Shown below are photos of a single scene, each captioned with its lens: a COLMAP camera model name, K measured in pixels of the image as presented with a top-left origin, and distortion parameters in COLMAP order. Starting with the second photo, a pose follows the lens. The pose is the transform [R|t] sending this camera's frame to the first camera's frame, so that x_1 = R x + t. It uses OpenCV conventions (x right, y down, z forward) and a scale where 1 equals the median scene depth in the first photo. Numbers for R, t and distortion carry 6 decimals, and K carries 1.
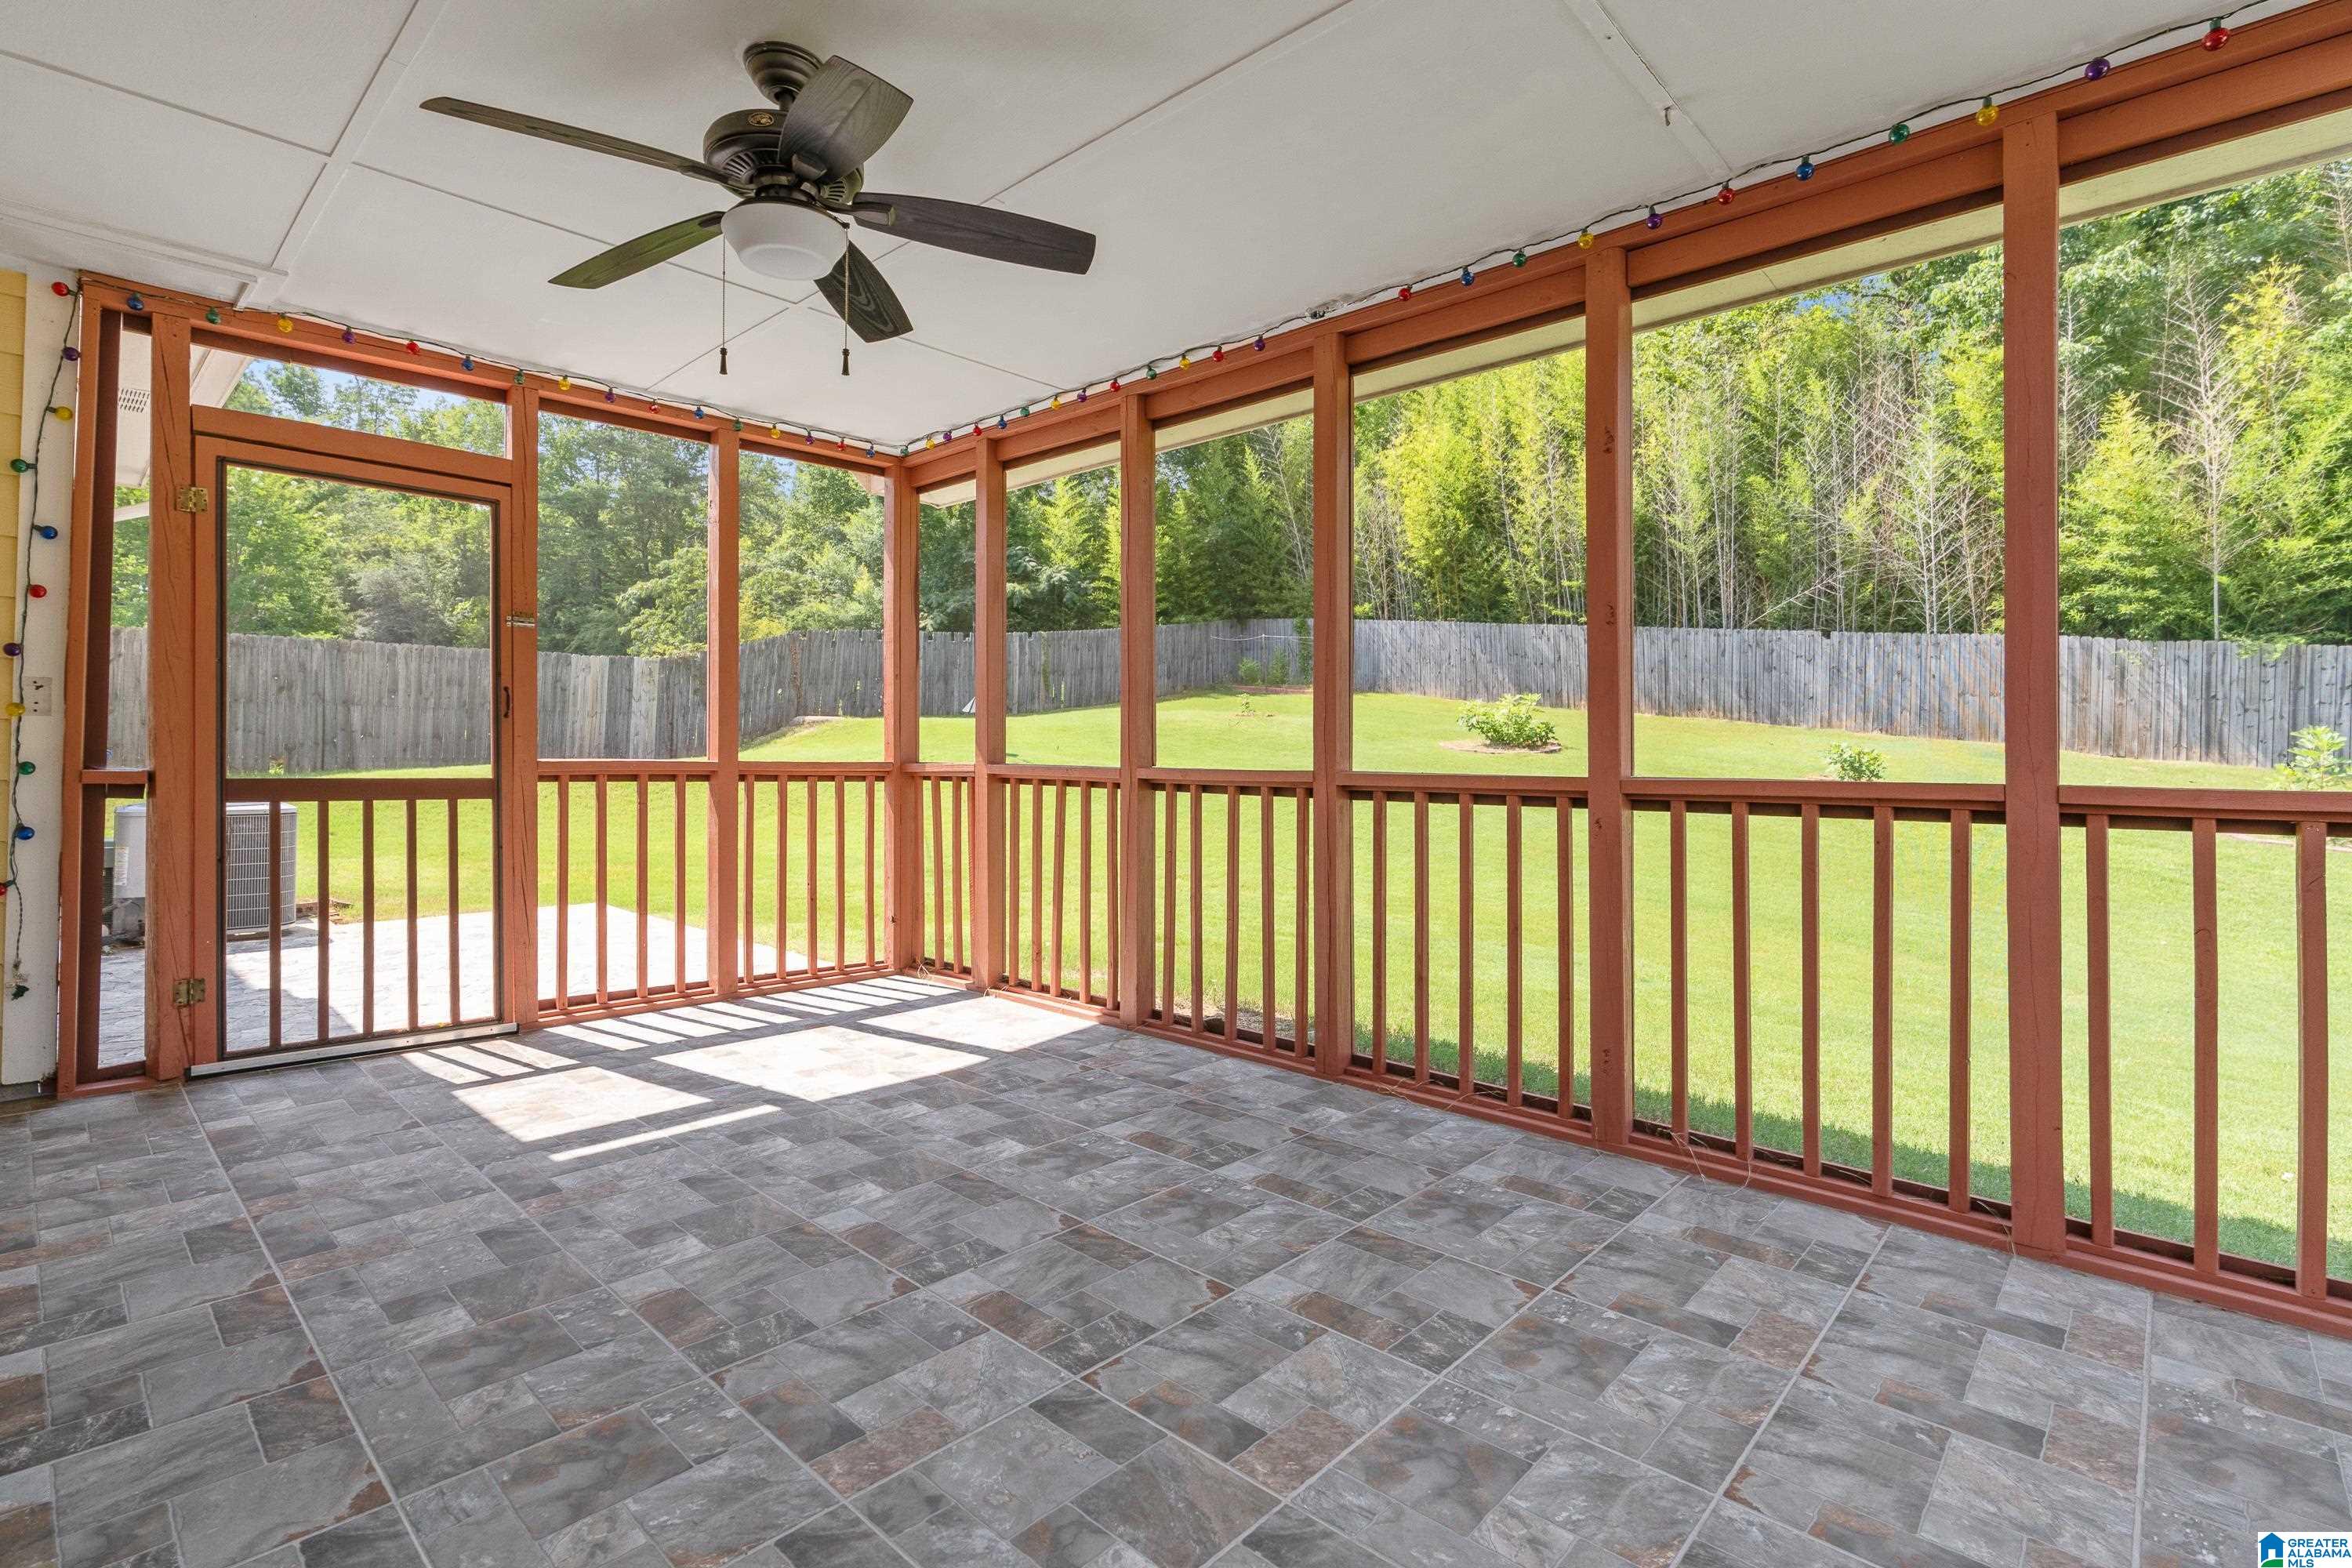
lens RADIAL K [[1067.4, 0, 1120.4], [0, 1067.4, 708.7], [0, 0, 1]] dist [-0.012662, 0.001023]
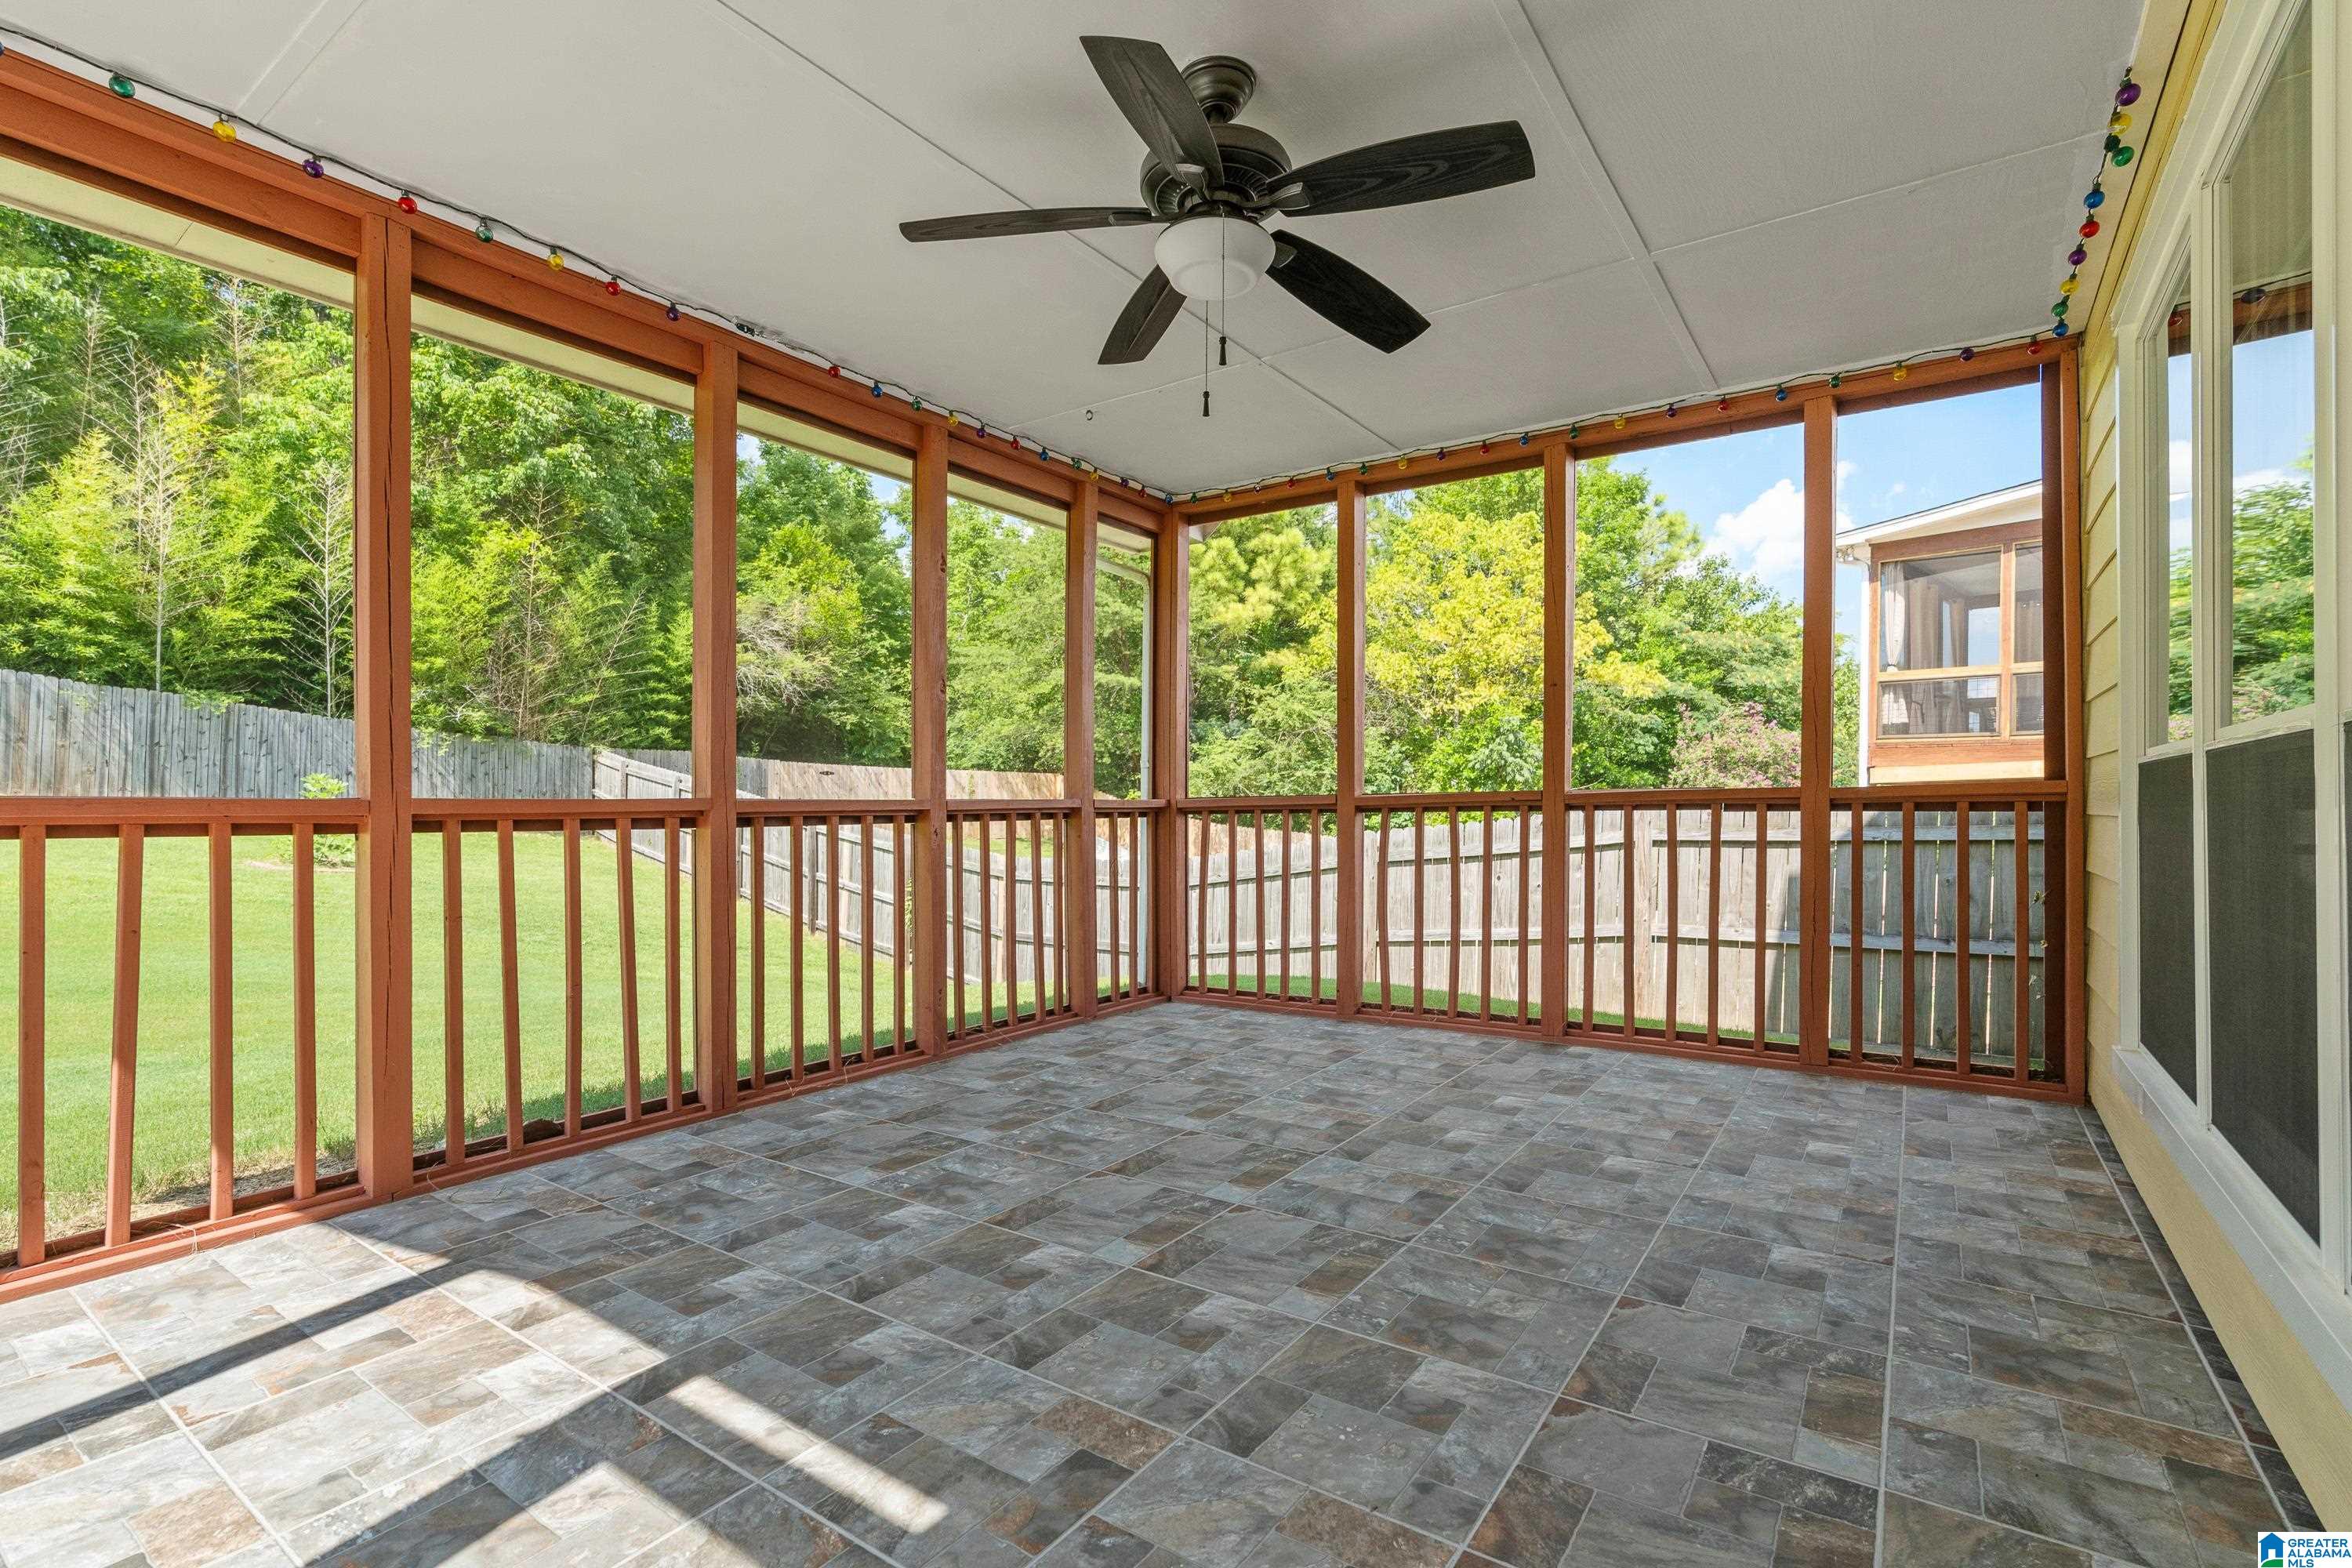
lens RADIAL K [[1067.4, 0, 1167.1], [0, 1067.4, 816.9], [0, 0, 1]] dist [-0.012662, 0.001023]
pose [[-0.135220, -0.019913, 0.990615, -0.782087], [-0.036684, 0.999213, 0.015079, 0.044973], [-0.990136, -0.034301, -0.135844, 0.710139]]
